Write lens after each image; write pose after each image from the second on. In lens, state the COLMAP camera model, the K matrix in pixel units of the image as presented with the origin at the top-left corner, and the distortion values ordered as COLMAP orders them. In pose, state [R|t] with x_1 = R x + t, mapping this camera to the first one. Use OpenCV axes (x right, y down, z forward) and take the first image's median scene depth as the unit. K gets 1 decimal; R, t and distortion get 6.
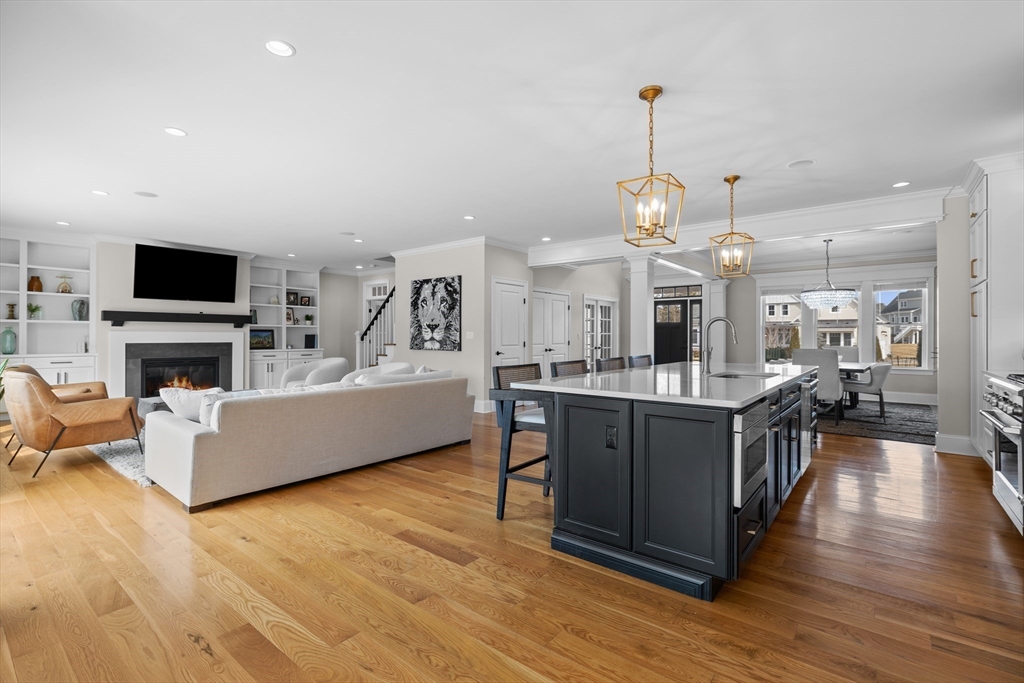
lens RADIAL K [[465.0, 0, 509.5], [0, 465.0, 336.8], [0, 0, 1]] dist [-0.002876, 0.000292]
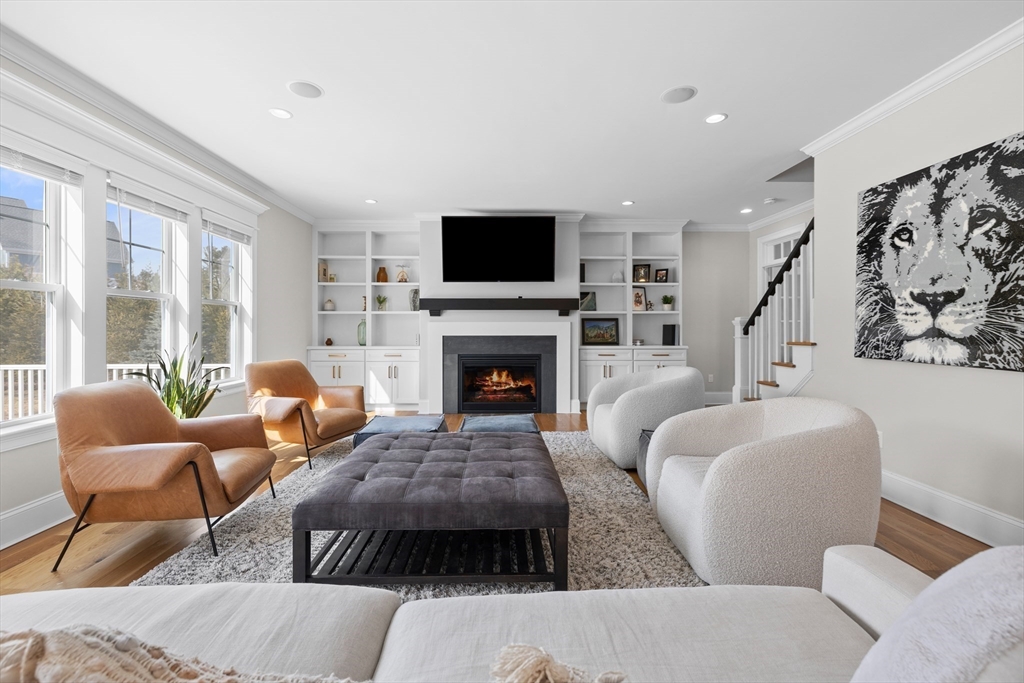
lens RADIAL K [[435.4, 0, 508.9], [0, 435.4, 327.5], [0, 0, 1]] dist [0.000426, -0.000242]
pose [[0.641549, -0.002418, -0.767078, -0.118673], [0.001499, 0.999997, -0.001898, 0.000358], [0.767081, 0.000068, 0.641551, 0.532325]]
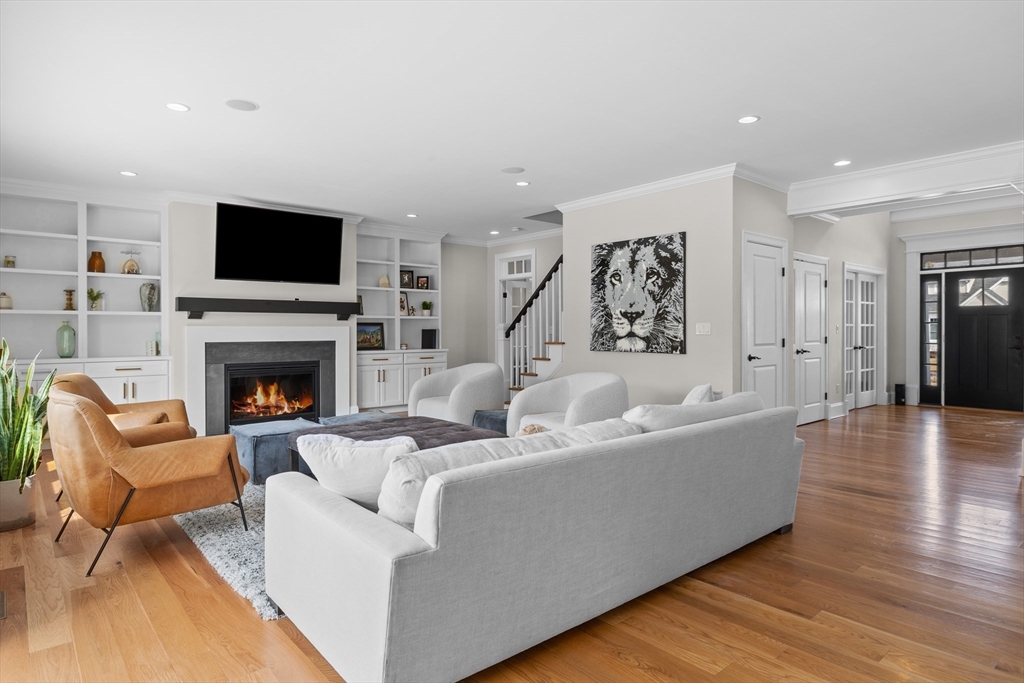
lens RADIAL K [[579.6, 0, 511.1], [0, 579.6, 336.6], [0, 0, 1]] dist [0.000625, -0.002469]
pose [[0.982906, -0.003434, -0.184075, -0.181092], [0.004997, 0.999955, 0.008029, 0.000105], [0.184039, -0.008811, 0.982879, 0.188817]]
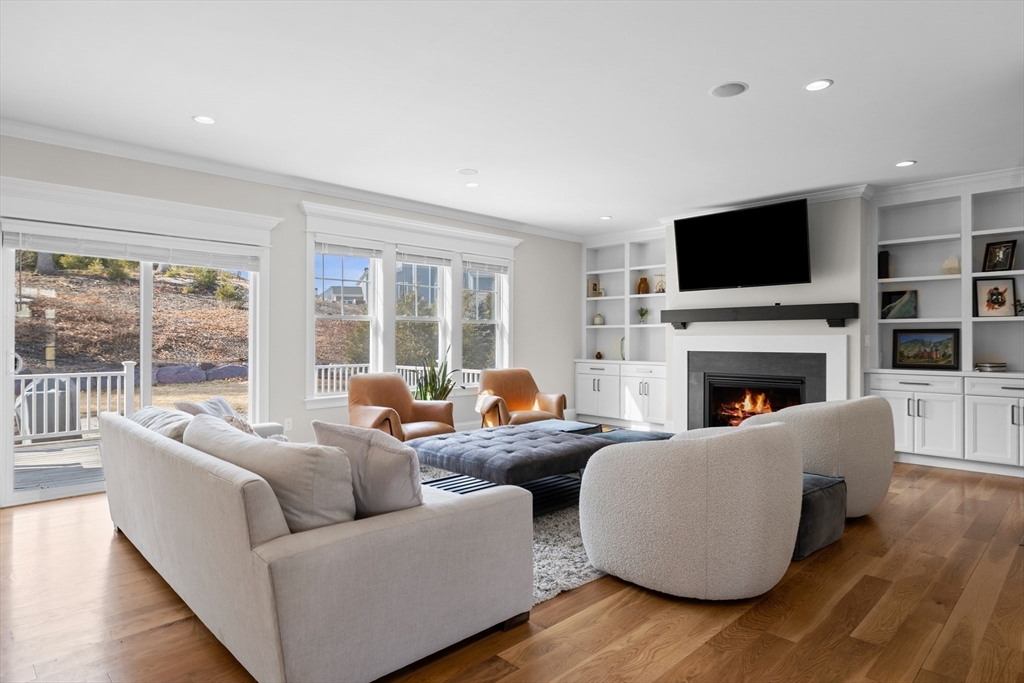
lens RADIAL K [[579.6, 0, 511.1], [0, 579.6, 336.6], [0, 0, 1]] dist [0.000625, -0.002469]
pose [[-0.121656, -0.008590, -0.992535, 0.152902], [-0.004137, 0.999958, -0.008147, -0.000663], [0.992564, 0.003115, -0.121686, 0.764015]]
